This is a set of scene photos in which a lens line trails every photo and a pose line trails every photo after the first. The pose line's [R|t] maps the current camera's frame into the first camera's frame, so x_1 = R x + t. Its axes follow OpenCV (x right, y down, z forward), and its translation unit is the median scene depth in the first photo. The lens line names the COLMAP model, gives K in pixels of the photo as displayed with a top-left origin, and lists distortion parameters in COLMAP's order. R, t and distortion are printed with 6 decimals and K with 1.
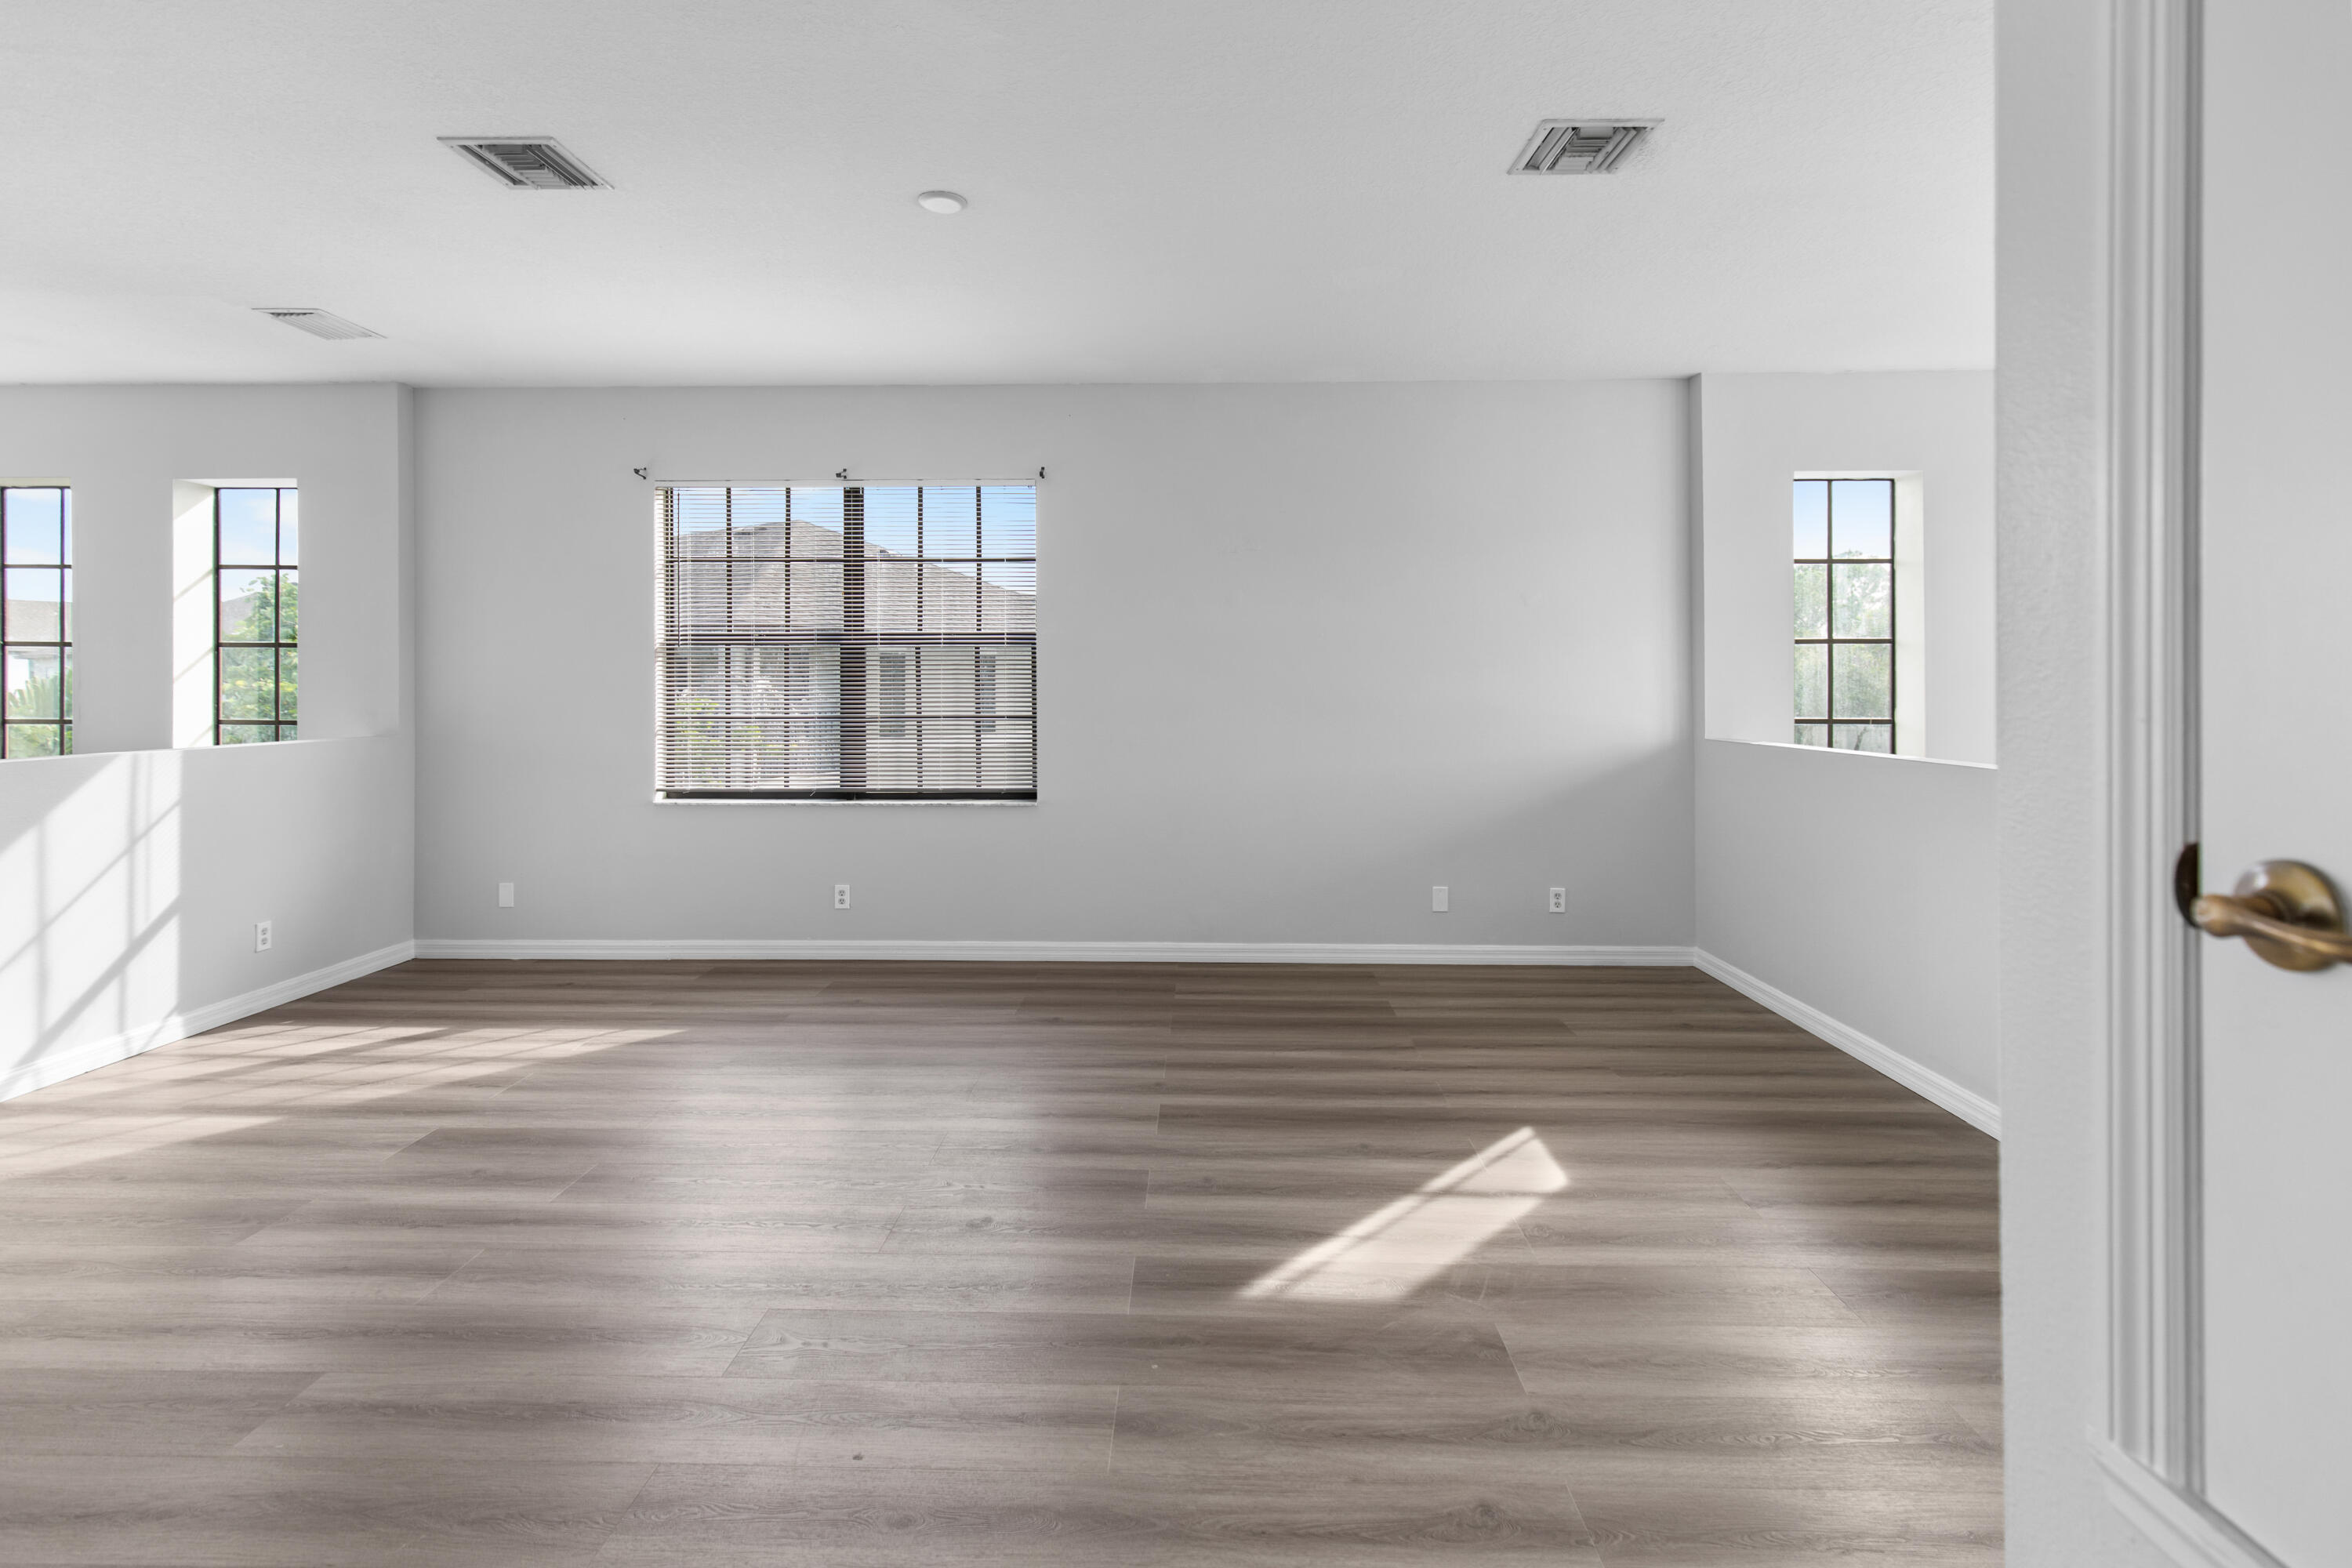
lens RADIAL K [[1104.9, 0, 1175.9], [0, 1104.9, 675.7], [0, 0, 1]] dist [0.001816, -0.000004]
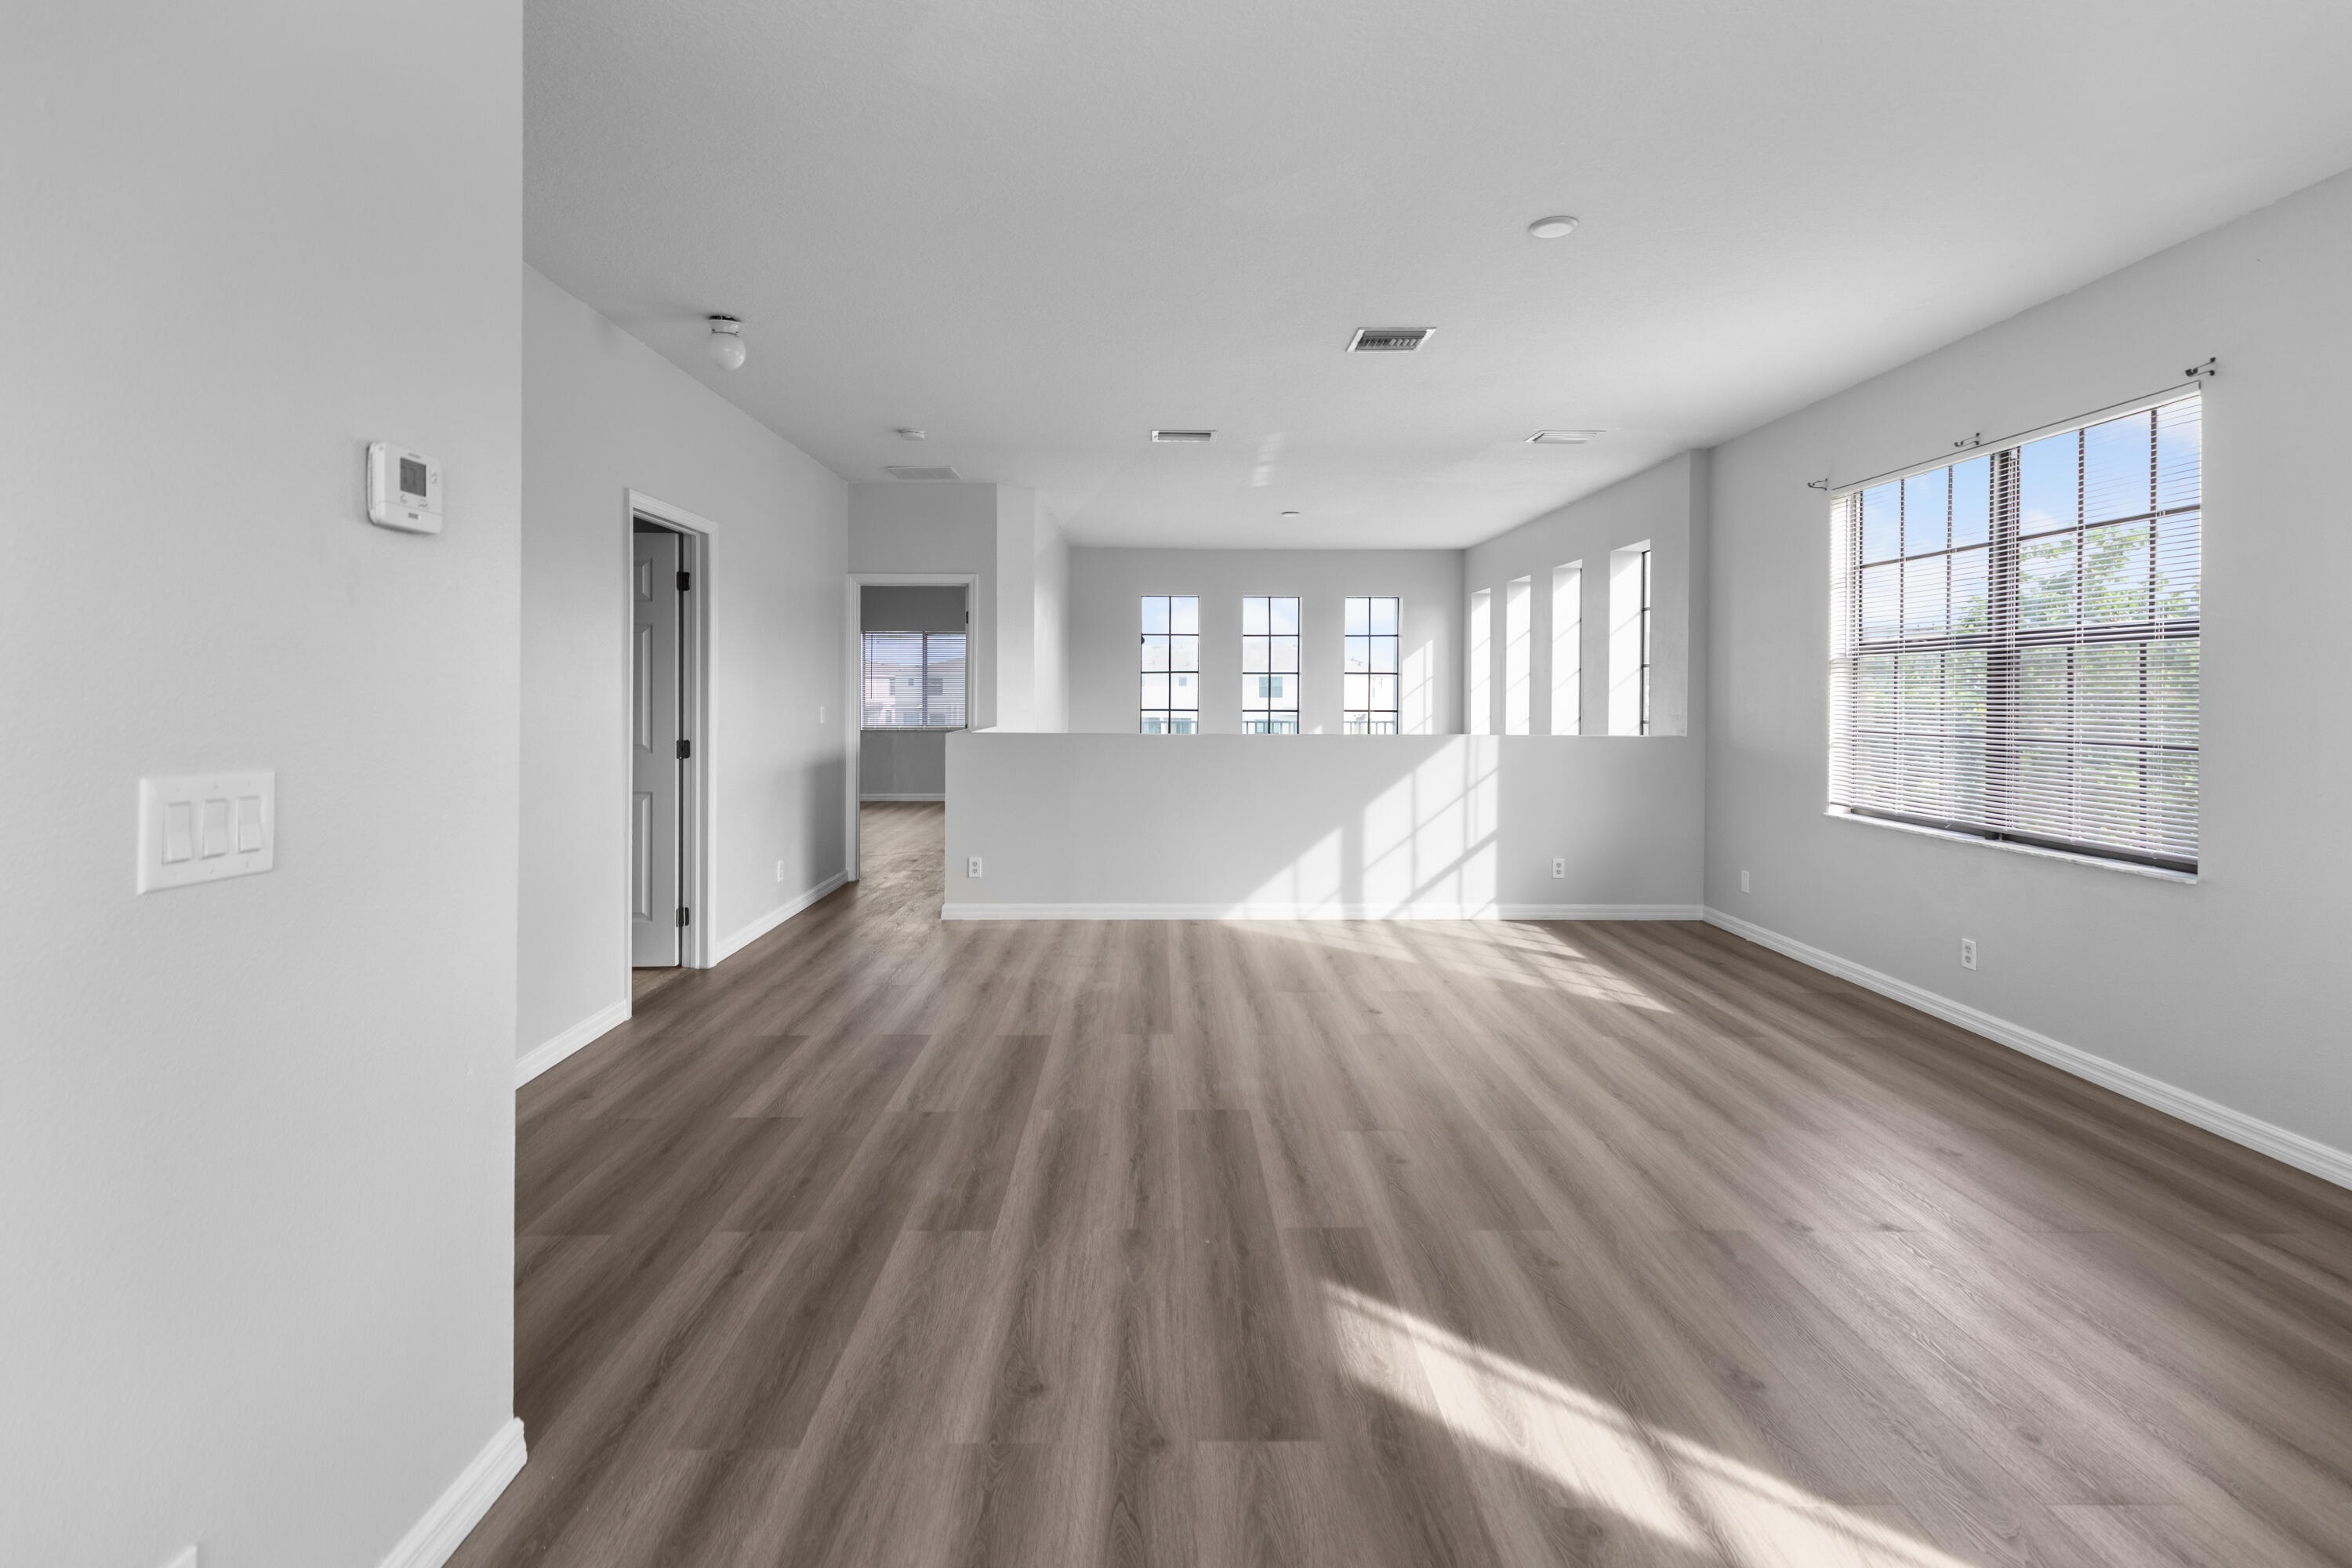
lens RADIAL K [[1092.5, 0, 1167.7], [0, 1092.5, 707.1], [0, 0, 1]] dist [0.010164, -0.000391]
pose [[0.041004, 0.014410, -0.999055, 0.679222], [0.003808, 0.999886, 0.014578, 0.002296], [0.999152, -0.004402, 0.040945, 0.511934]]
